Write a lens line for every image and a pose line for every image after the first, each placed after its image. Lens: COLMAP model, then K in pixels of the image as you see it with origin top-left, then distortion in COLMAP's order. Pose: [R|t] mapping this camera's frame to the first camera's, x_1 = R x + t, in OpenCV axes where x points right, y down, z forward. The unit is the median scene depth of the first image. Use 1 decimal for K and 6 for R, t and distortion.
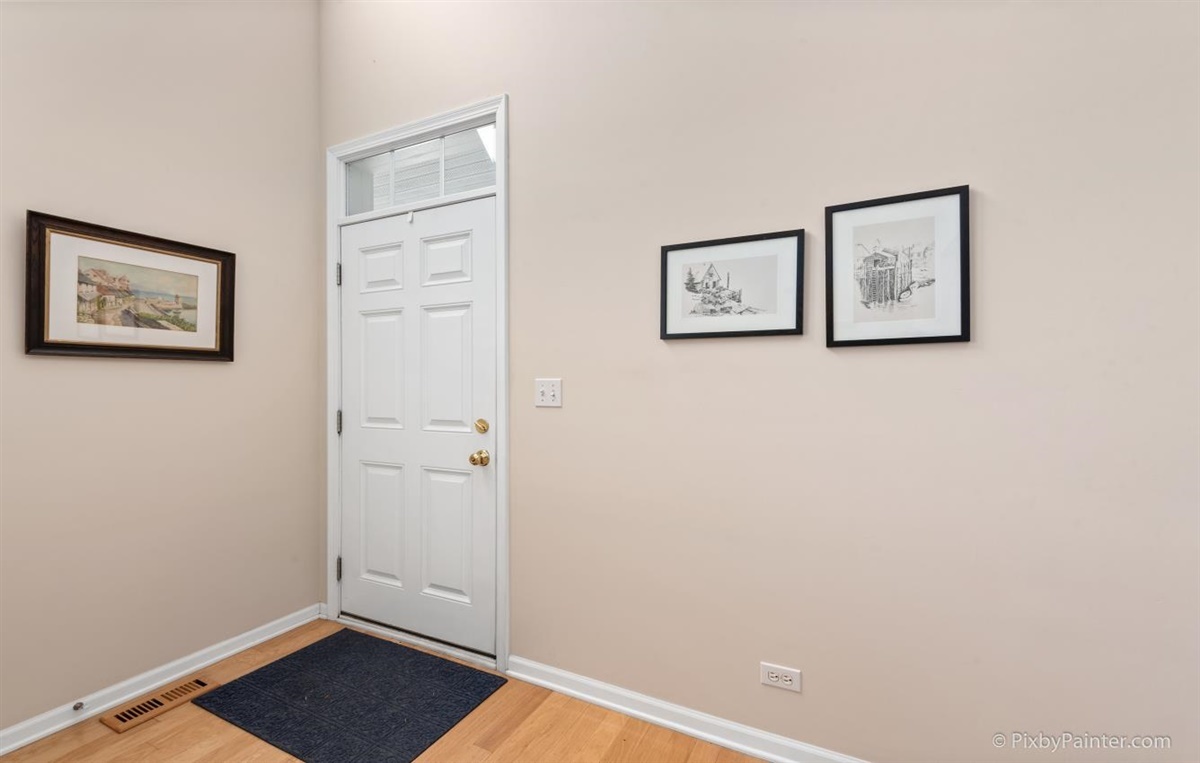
lens RADIAL K [[495.3, 0, 610.5], [0, 495.3, 385.3], [0, 0, 1]] dist [0.007504, 0.000099]
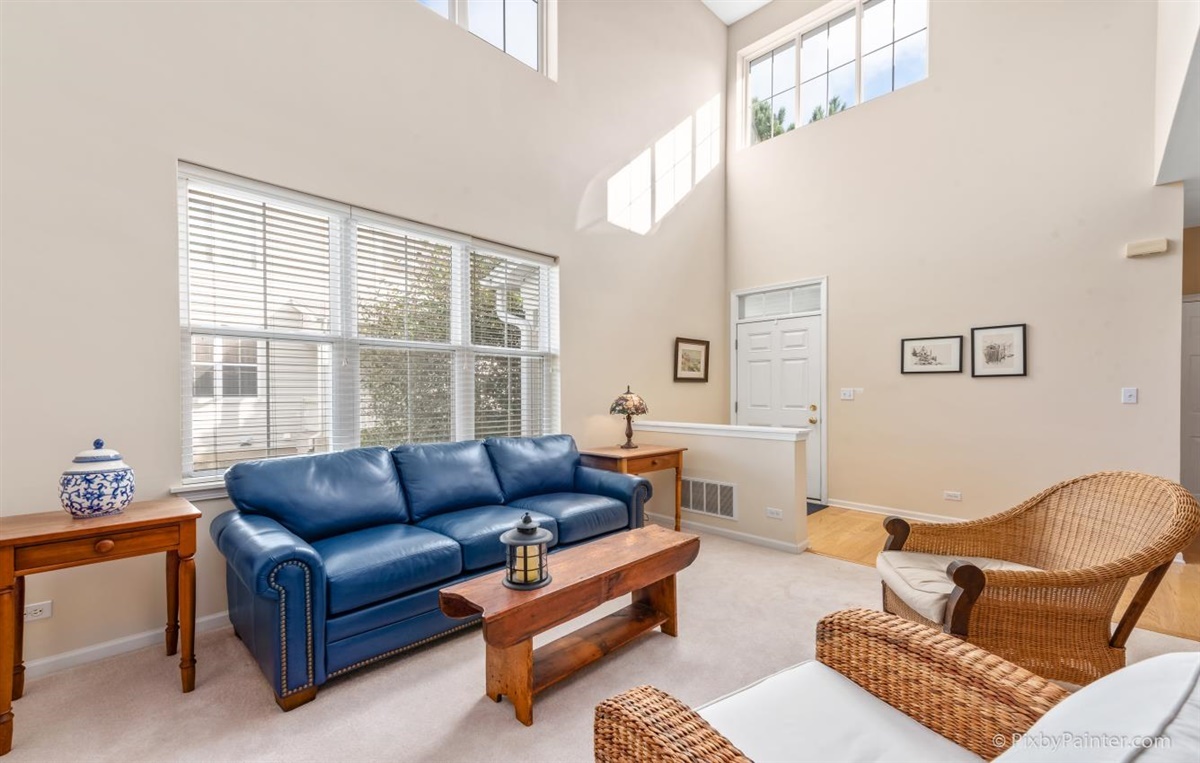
lens RADIAL K [[495.3, 0, 599.3], [0, 495.3, 396.1], [0, 0, 1]] dist [0.007504, 0.000099]
pose [[0.942138, 0.001182, -0.335223, -0.545401], [0.001345, 0.999972, 0.007305, 0.006033], [0.335222, -0.007333, 0.942111, -2.116654]]
